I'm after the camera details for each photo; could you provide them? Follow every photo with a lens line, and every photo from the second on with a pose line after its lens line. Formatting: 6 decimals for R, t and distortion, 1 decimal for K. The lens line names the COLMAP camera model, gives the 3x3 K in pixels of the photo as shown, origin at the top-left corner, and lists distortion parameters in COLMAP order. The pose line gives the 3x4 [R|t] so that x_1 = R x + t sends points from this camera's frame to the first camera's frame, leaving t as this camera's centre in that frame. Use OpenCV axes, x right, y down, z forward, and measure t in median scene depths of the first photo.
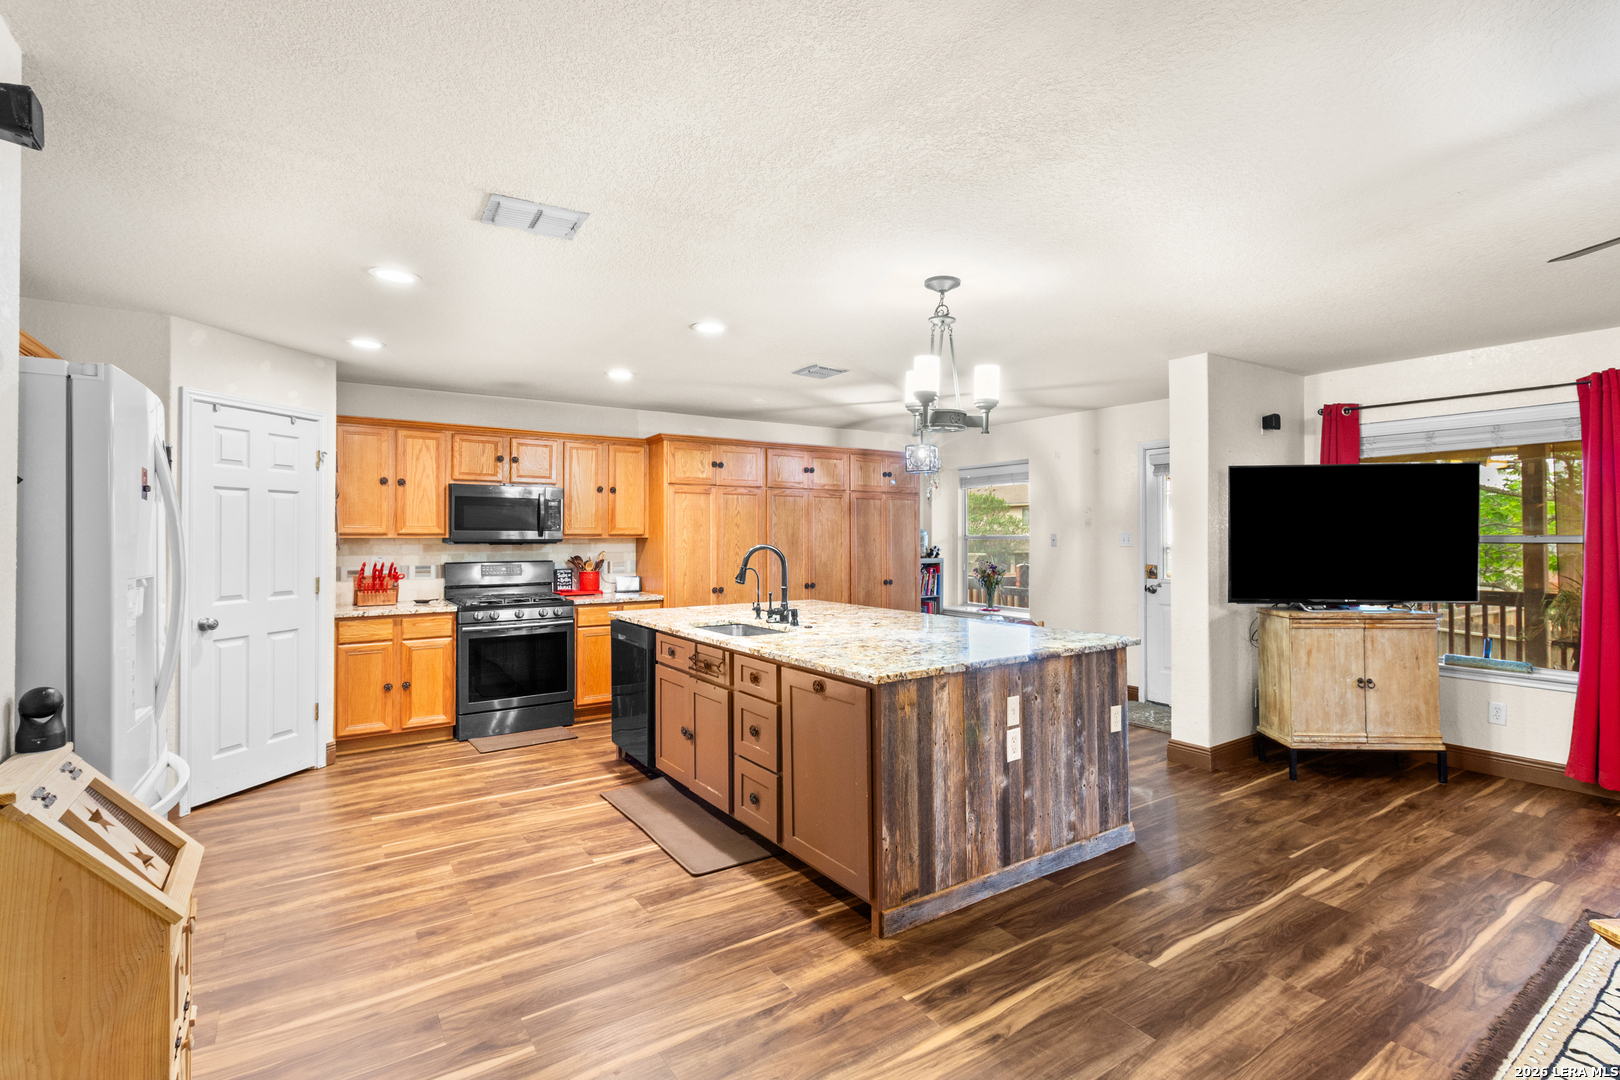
lens RADIAL K [[757.3, 0, 845.3], [0, 757.3, 530.9], [0, 0, 1]] dist [0.005121, 0.000263]
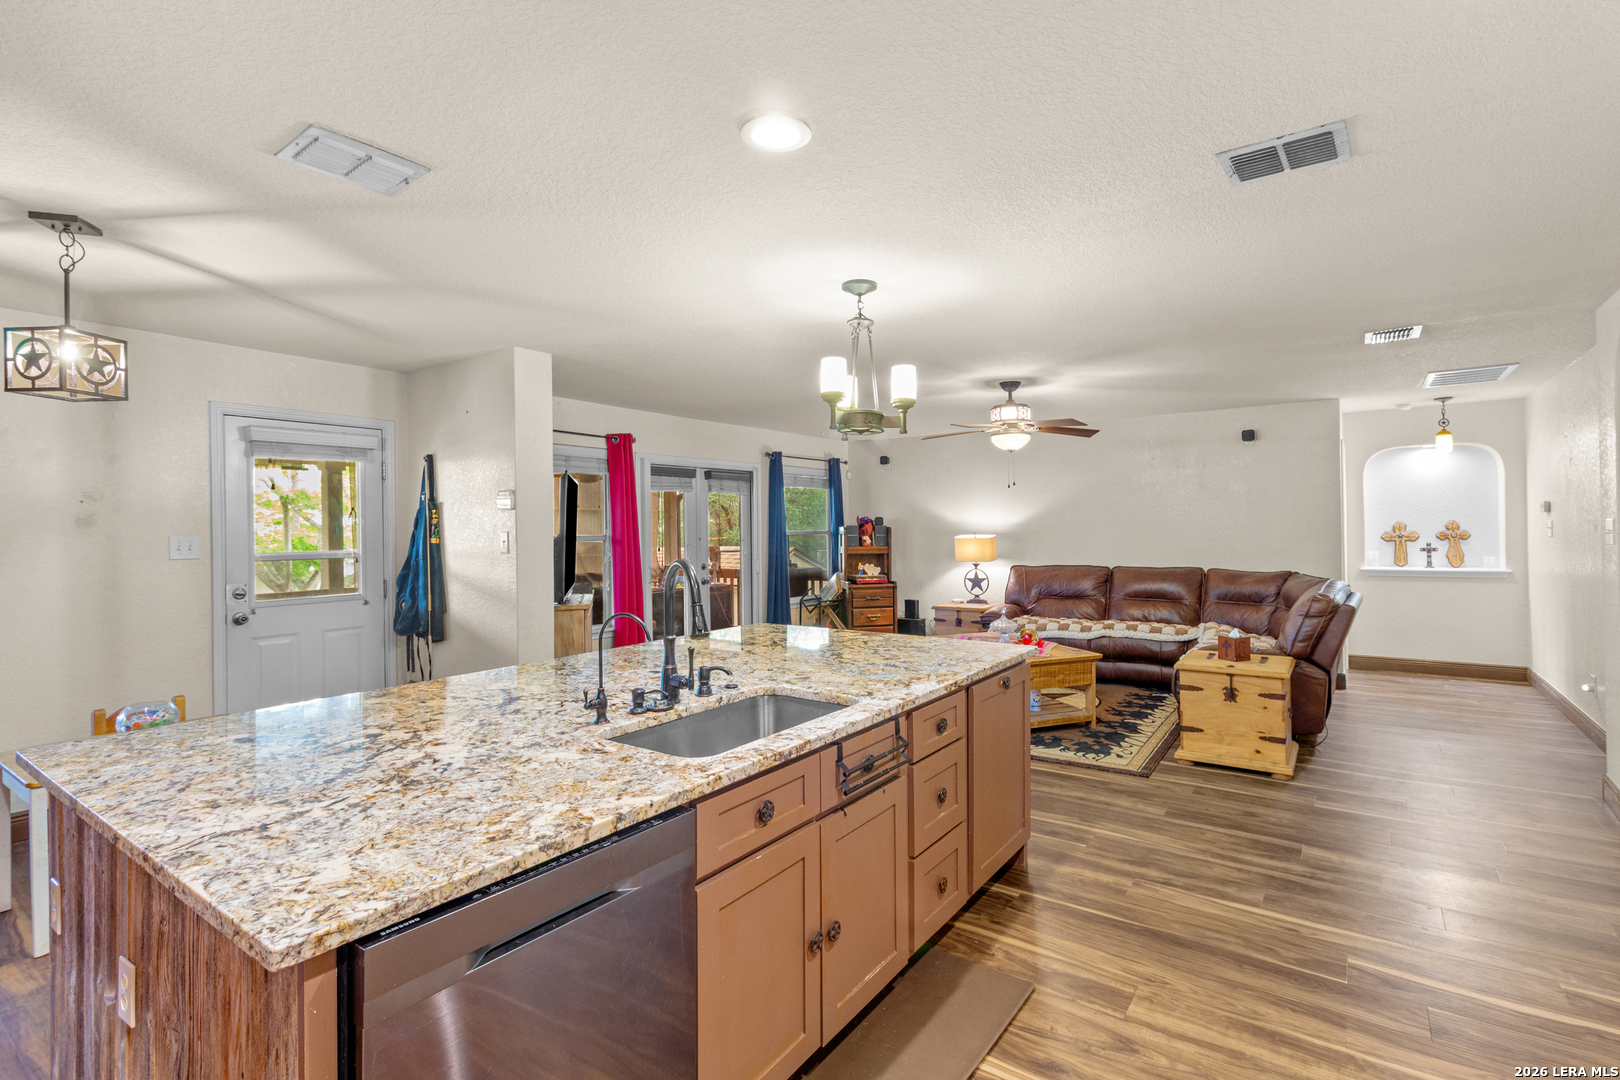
lens RADIAL K [[757.3, 0, 826.2], [0, 757.3, 525.2], [0, 0, 1]] dist [0.005121, 0.000263]
pose [[-0.331121, 0.008594, 0.943549, -0.586848], [0.005192, 0.999960, -0.007286, -0.000953], [-0.943574, 0.002487, -0.331152, 0.999095]]
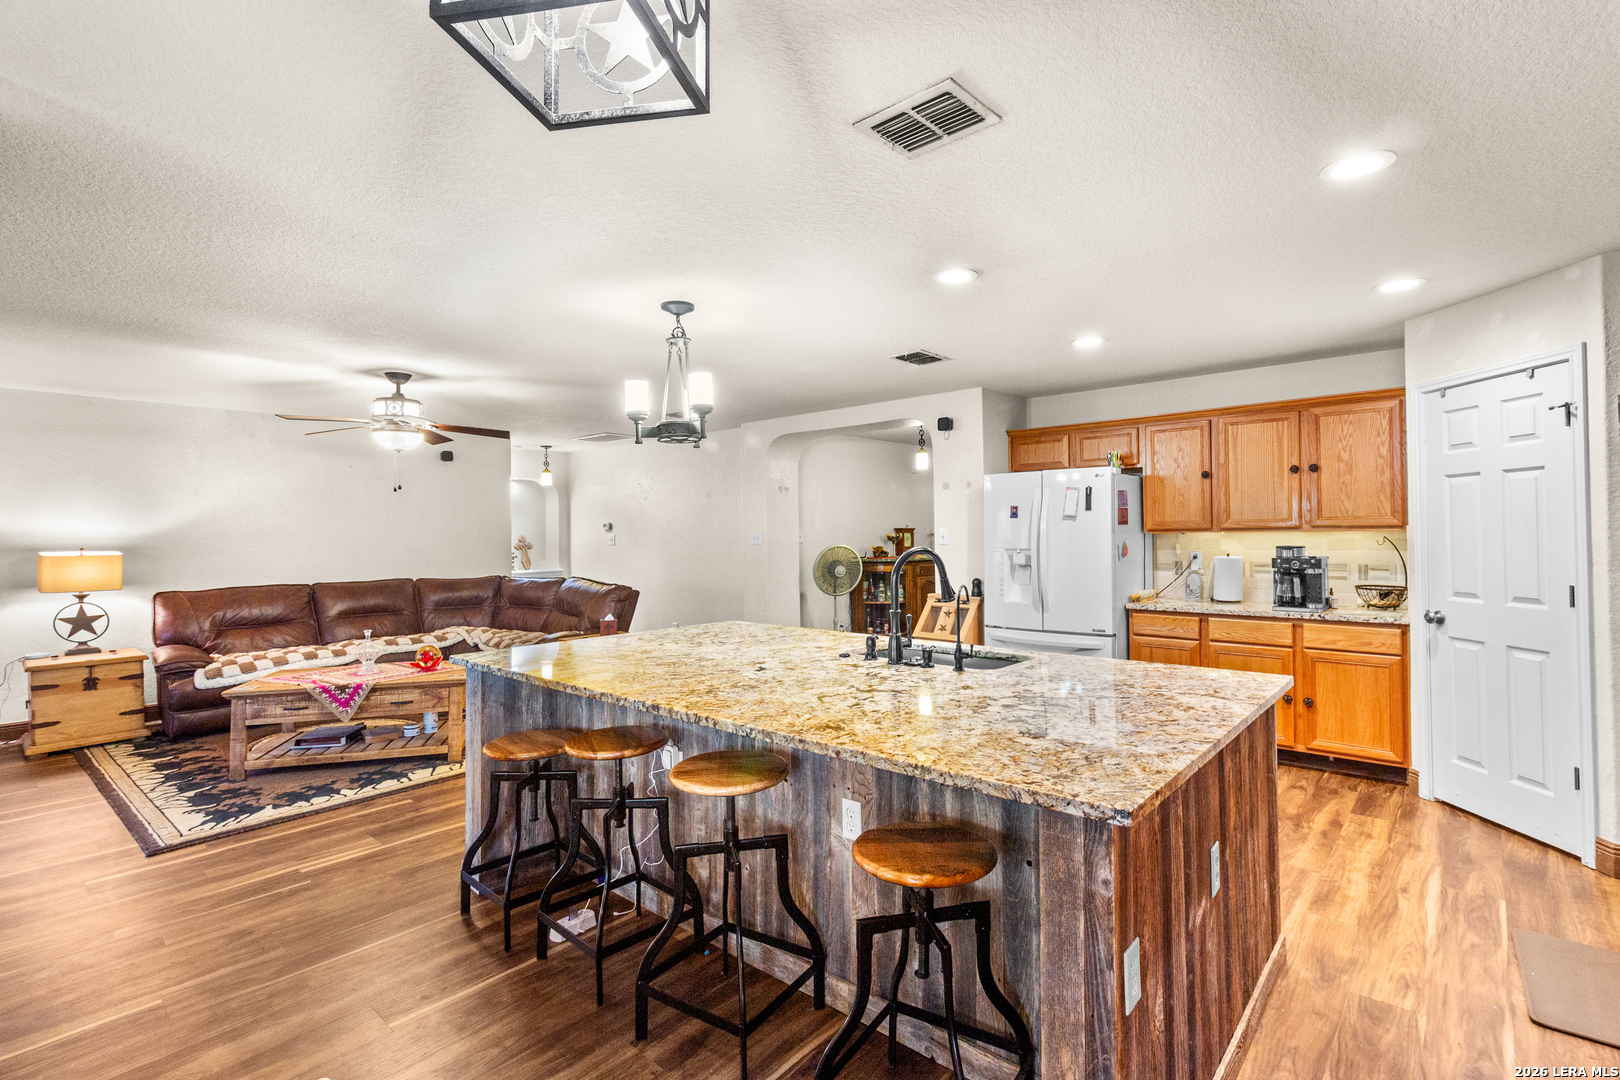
lens RADIAL K [[757.3, 0, 839.4], [0, 757.3, 527.6], [0, 0, 1]] dist [0.005121, 0.000263]
pose [[-0.970578, 0.010392, -0.240563, 0.123856], [0.014531, 0.999775, -0.015436, 0.009326], [0.240349, -0.018478, -0.970511, 1.528149]]
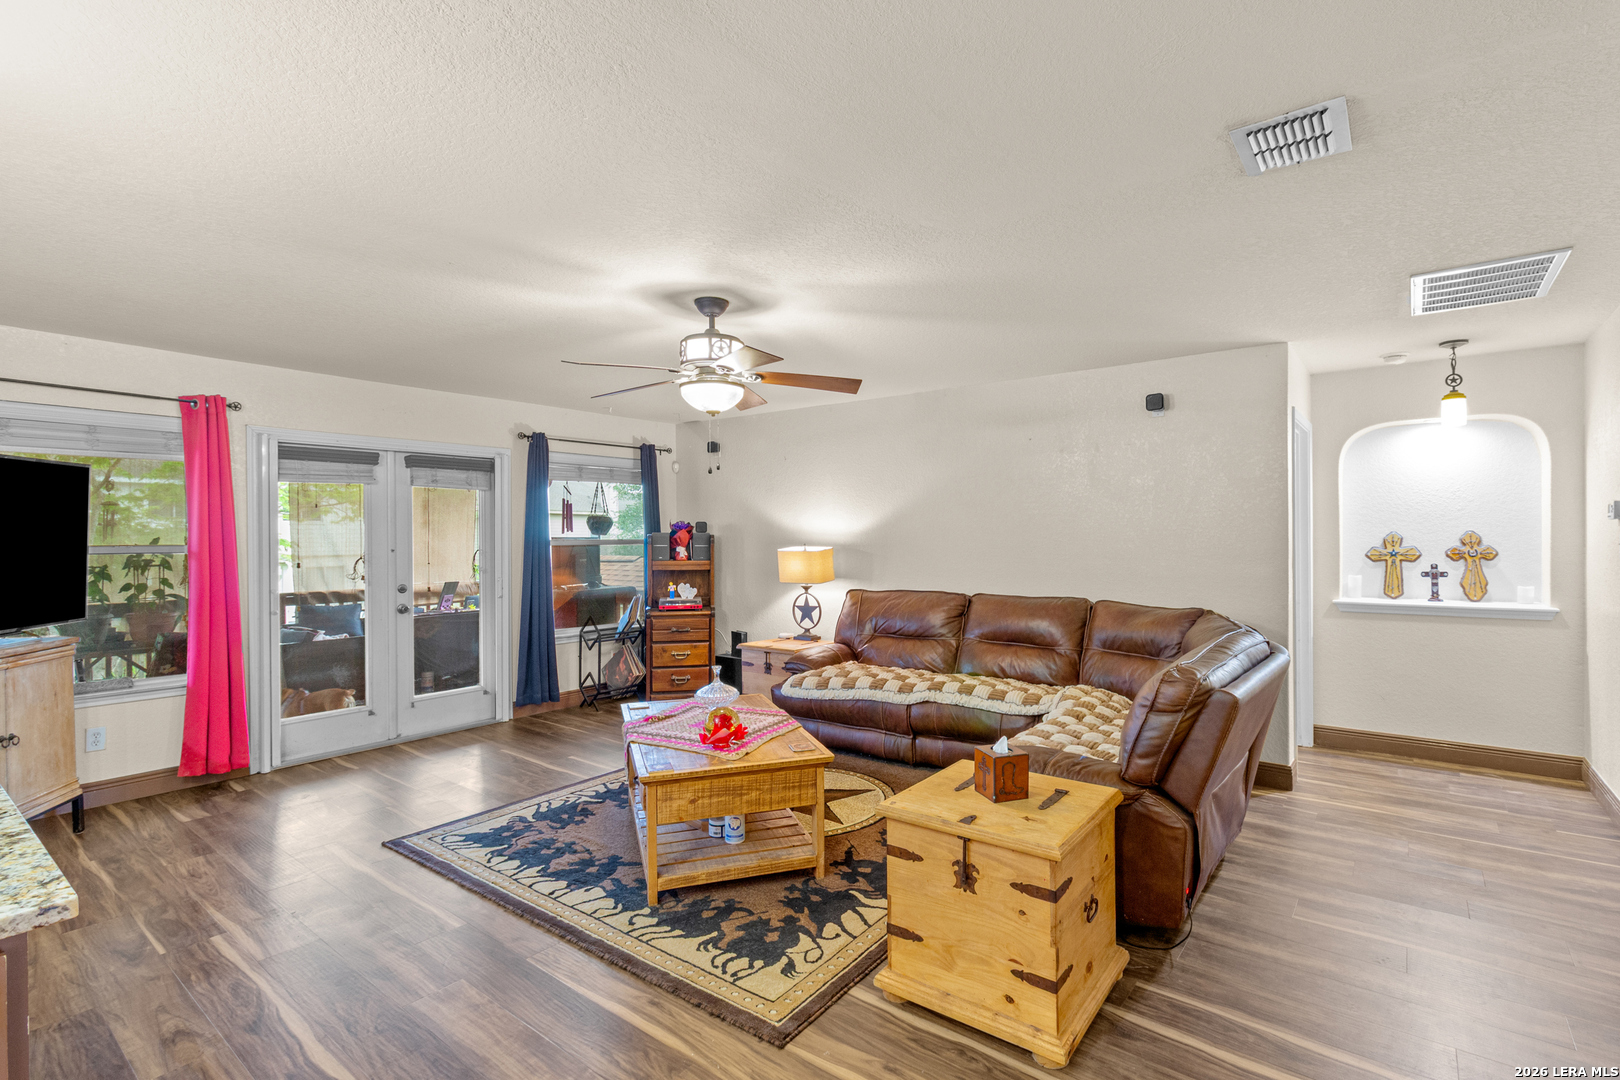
lens RADIAL K [[757.3, 0, 829.1], [0, 757.3, 537.2], [0, 0, 1]] dist [0.005121, 0.000263]
pose [[-0.294753, -0.000294, 0.955574, -0.277534], [-0.001960, 0.999998, -0.000297, -0.005483], [-0.955572, -0.001960, -0.294753, 0.415583]]
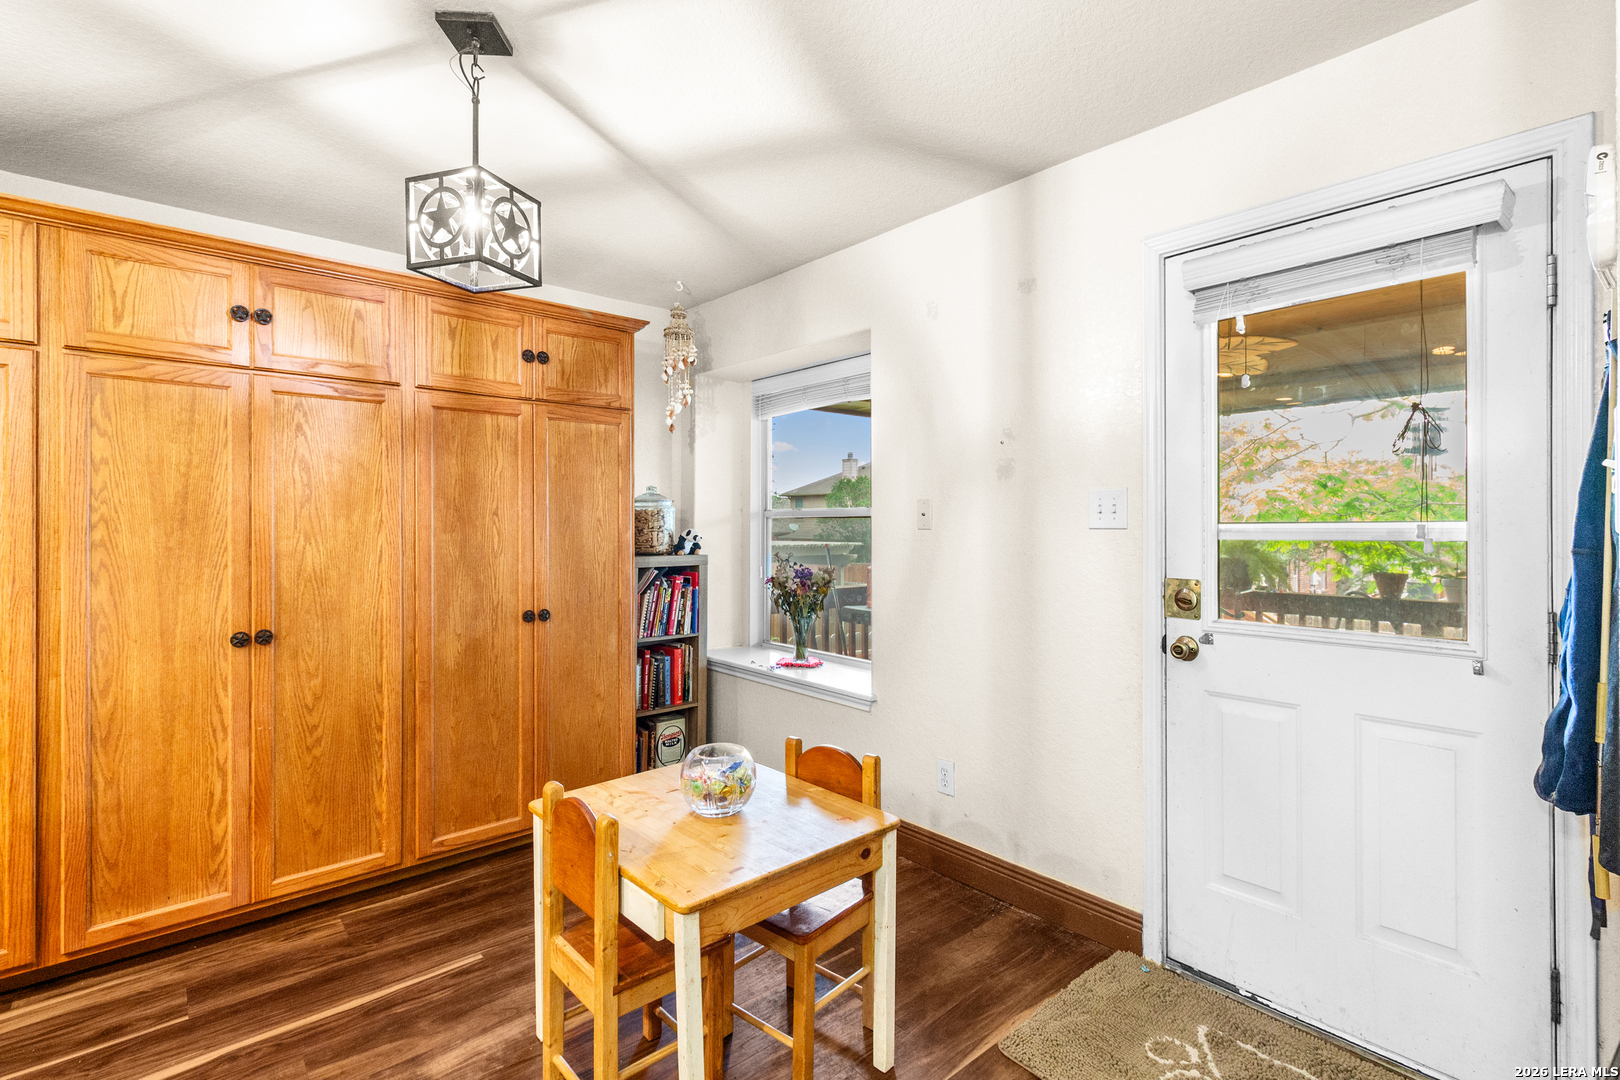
lens RADIAL K [[757.3, 0, 838.7], [0, 757.3, 521.0], [0, 0, 1]] dist [0.005121, 0.000263]
pose [[0.992595, 0.002371, 0.121449, 0.277144], [-0.002554, 0.999996, 0.001353, 0.023798], [-0.121445, -0.001653, 0.992597, 0.921429]]
